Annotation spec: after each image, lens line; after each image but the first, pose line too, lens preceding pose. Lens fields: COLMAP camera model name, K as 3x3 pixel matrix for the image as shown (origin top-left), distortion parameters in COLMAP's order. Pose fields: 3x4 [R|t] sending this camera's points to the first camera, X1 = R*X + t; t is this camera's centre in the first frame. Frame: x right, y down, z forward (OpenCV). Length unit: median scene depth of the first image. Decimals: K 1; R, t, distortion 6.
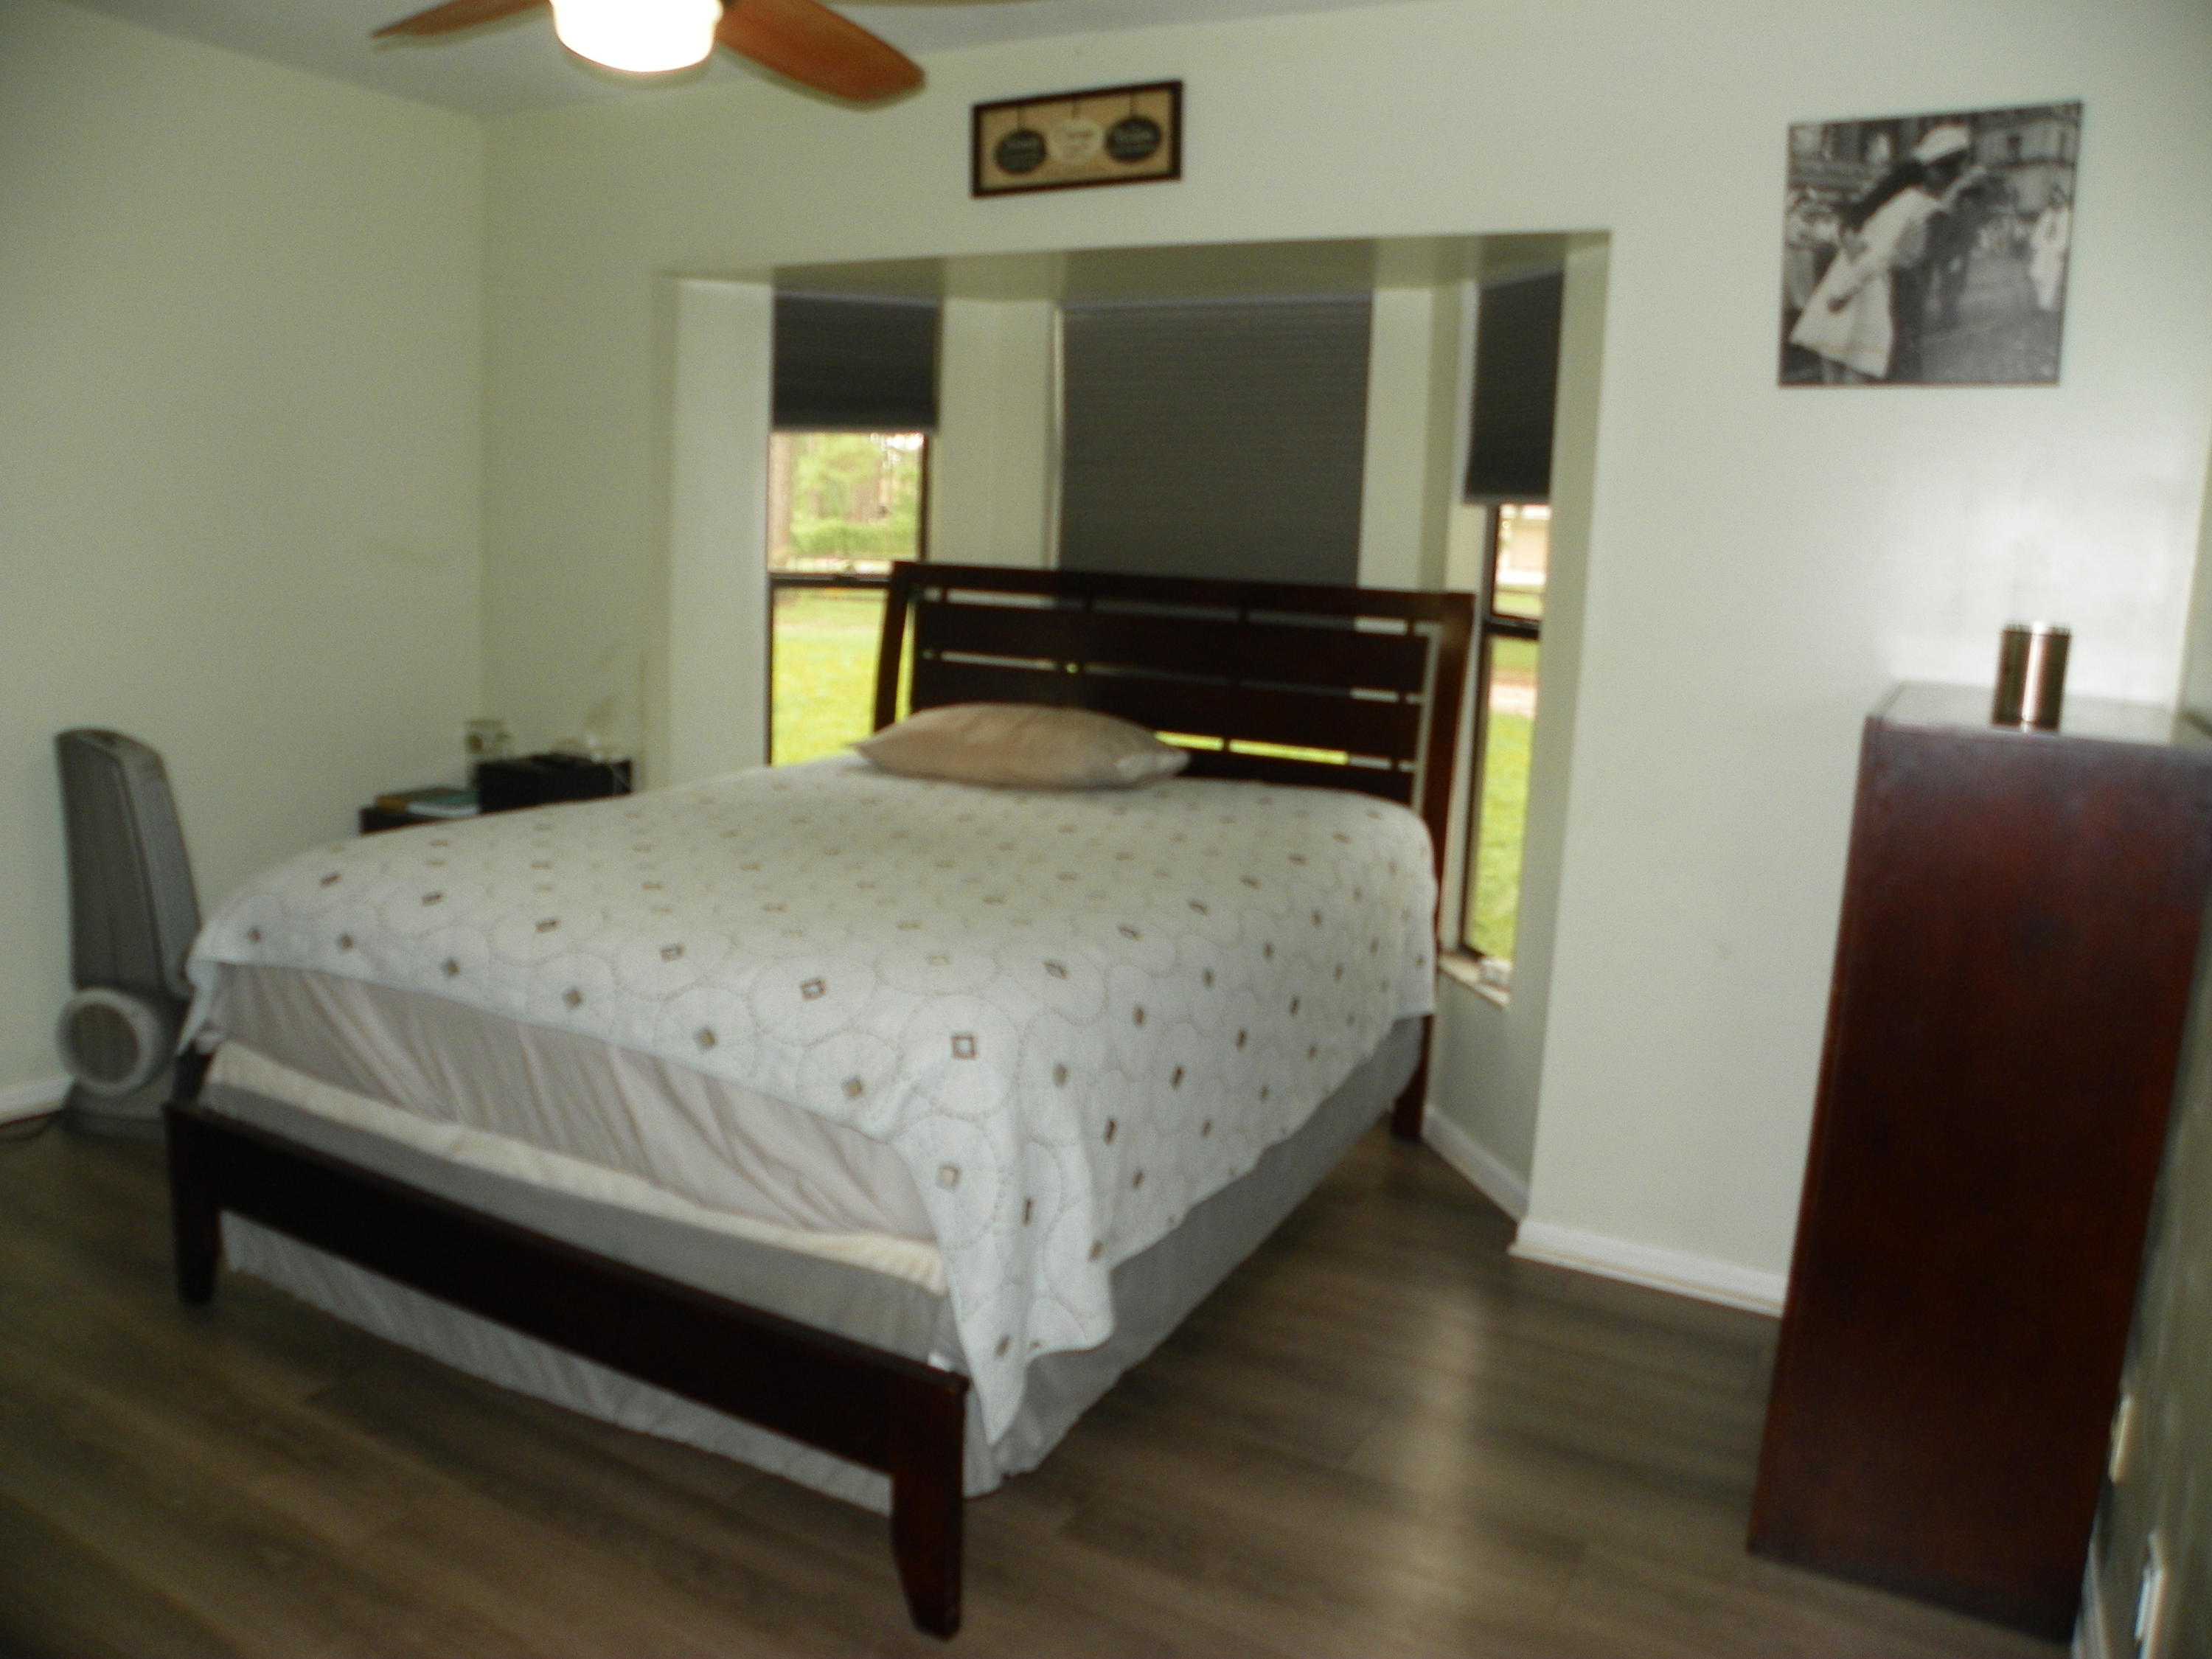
lens RADIAL K [[1671.6, 0, 1105.1], [0, 1671.6, 823.8], [0, 0, 1]] dist [-0.163119, 0.105830]
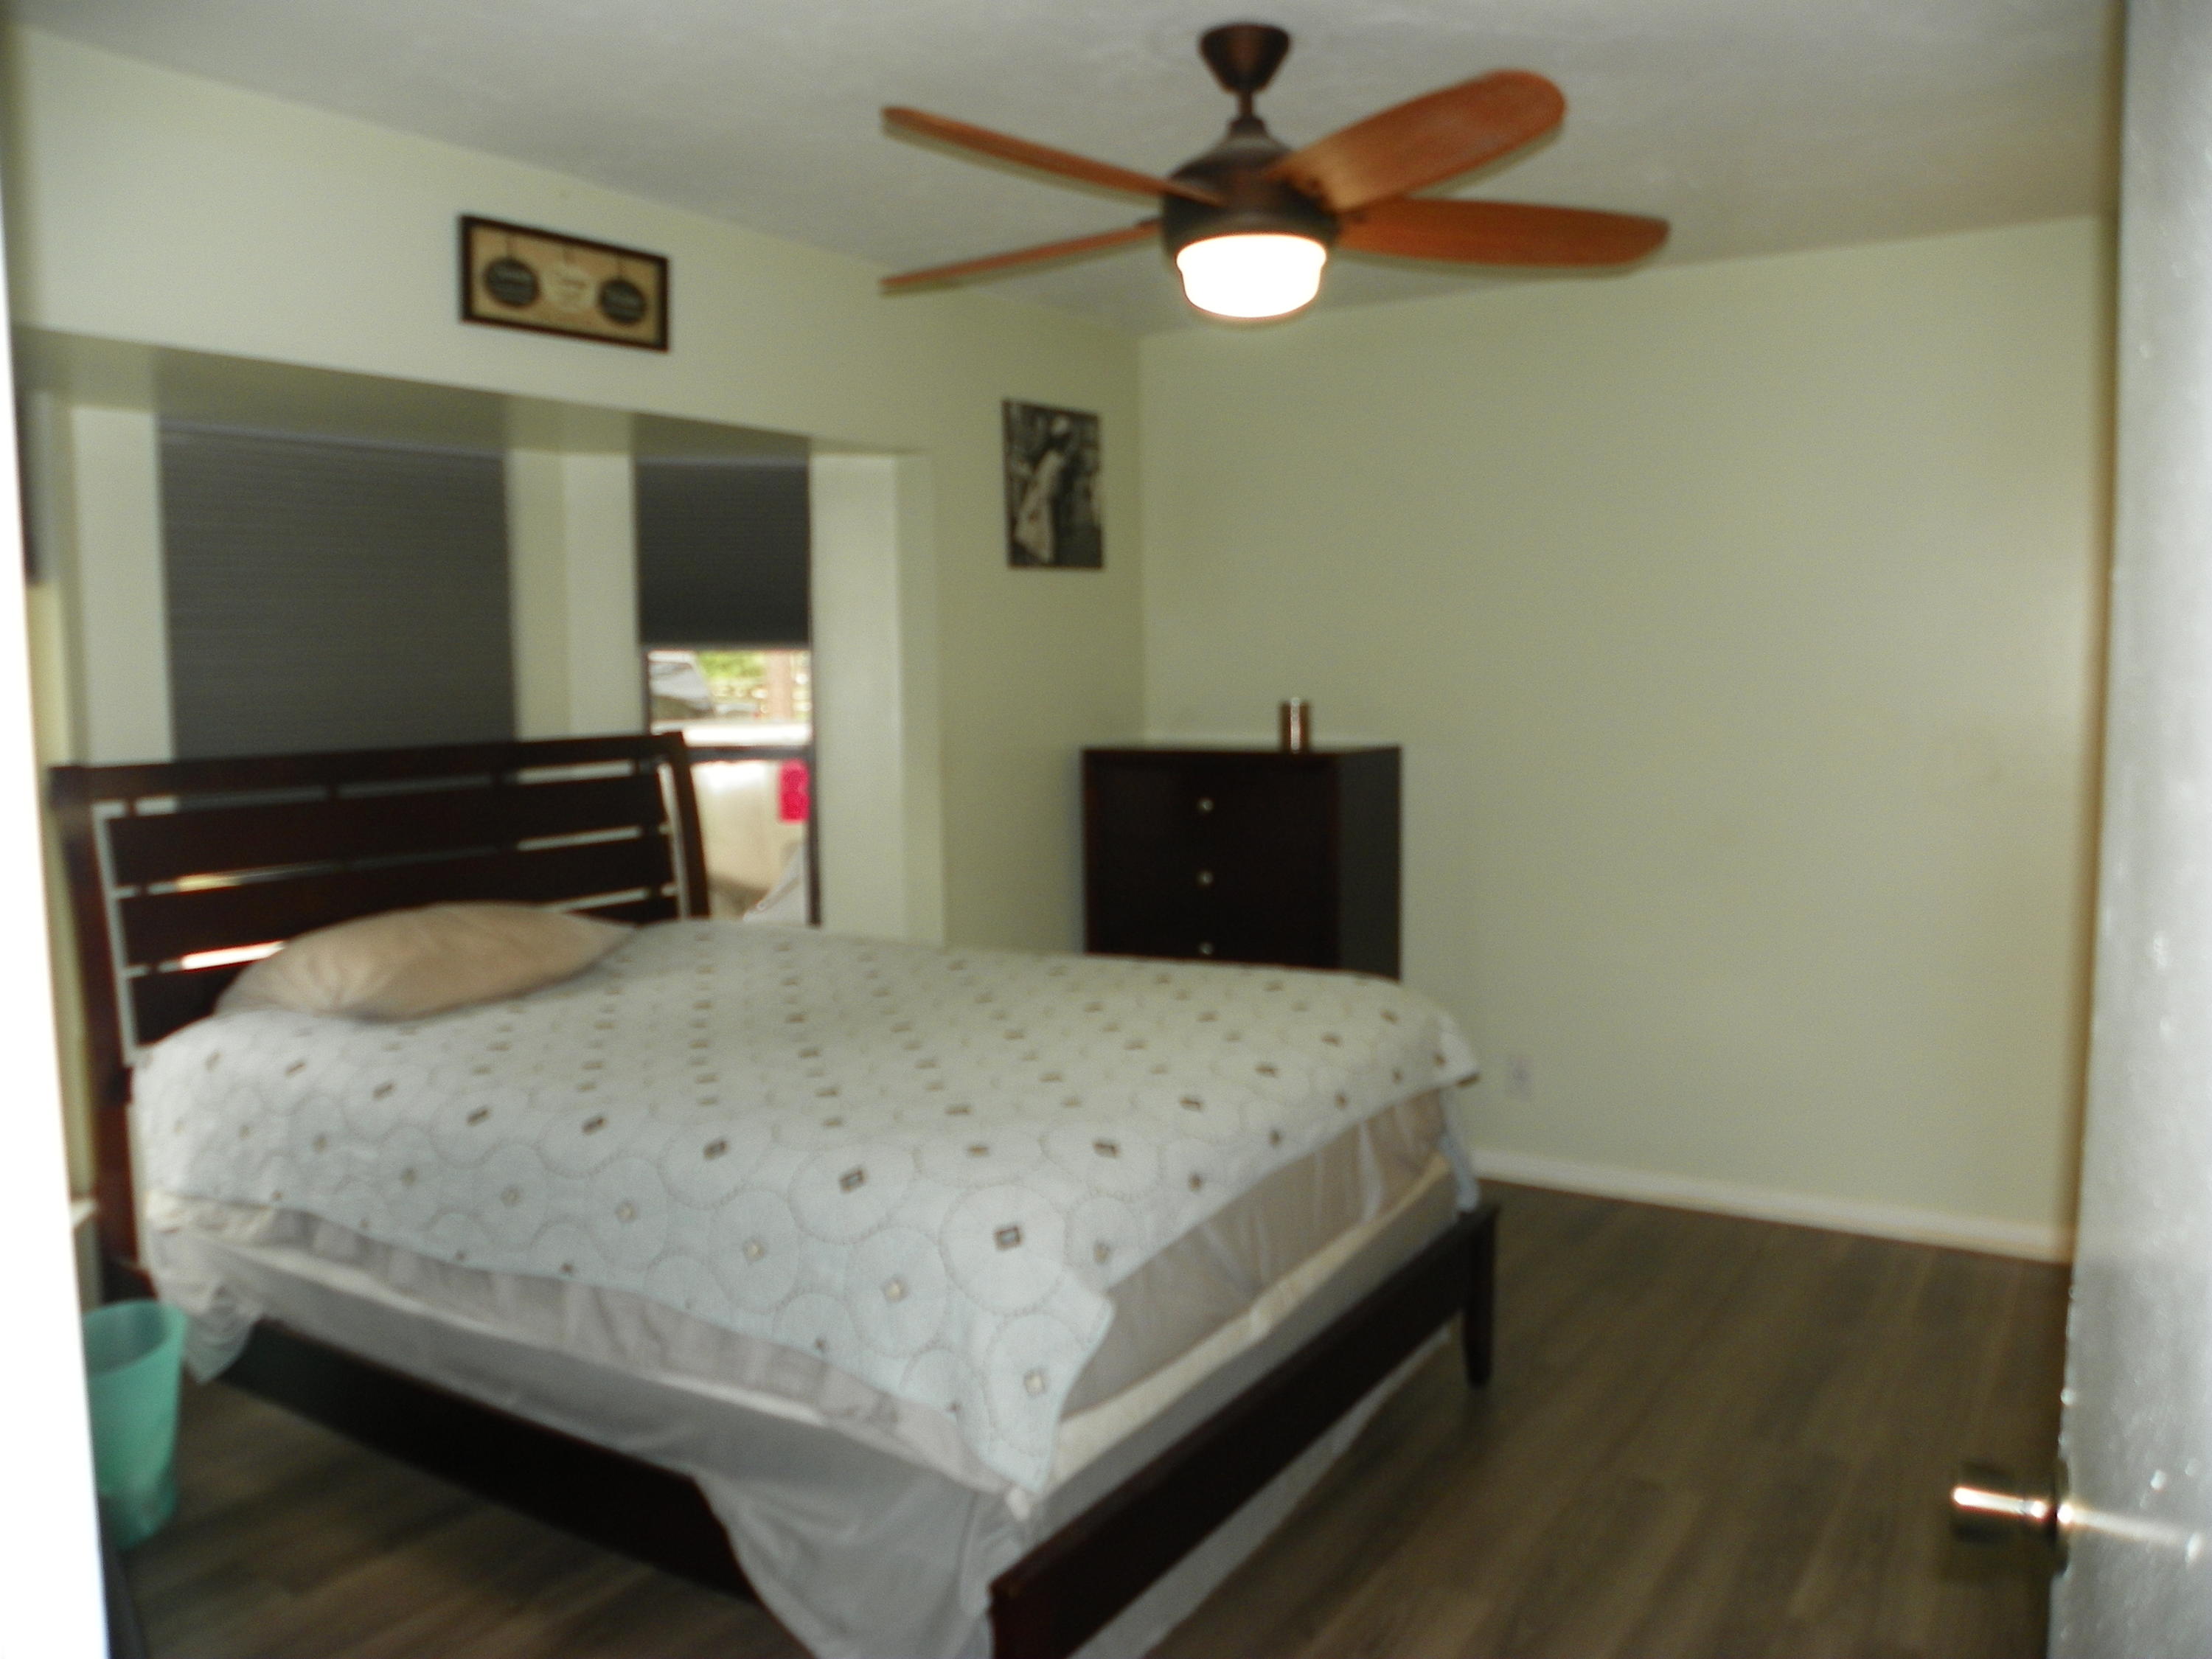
lens RADIAL K [[1661.6, 0, 1098.4], [0, 1661.6, 822.8], [0, 0, 1]] dist [-0.158137, 0.099959]
pose [[0.077665, -0.137447, 0.987460, -1.044134], [0.189452, 0.974439, 0.120734, -0.186692], [-0.978814, 0.177700, 0.101719, 0.717536]]
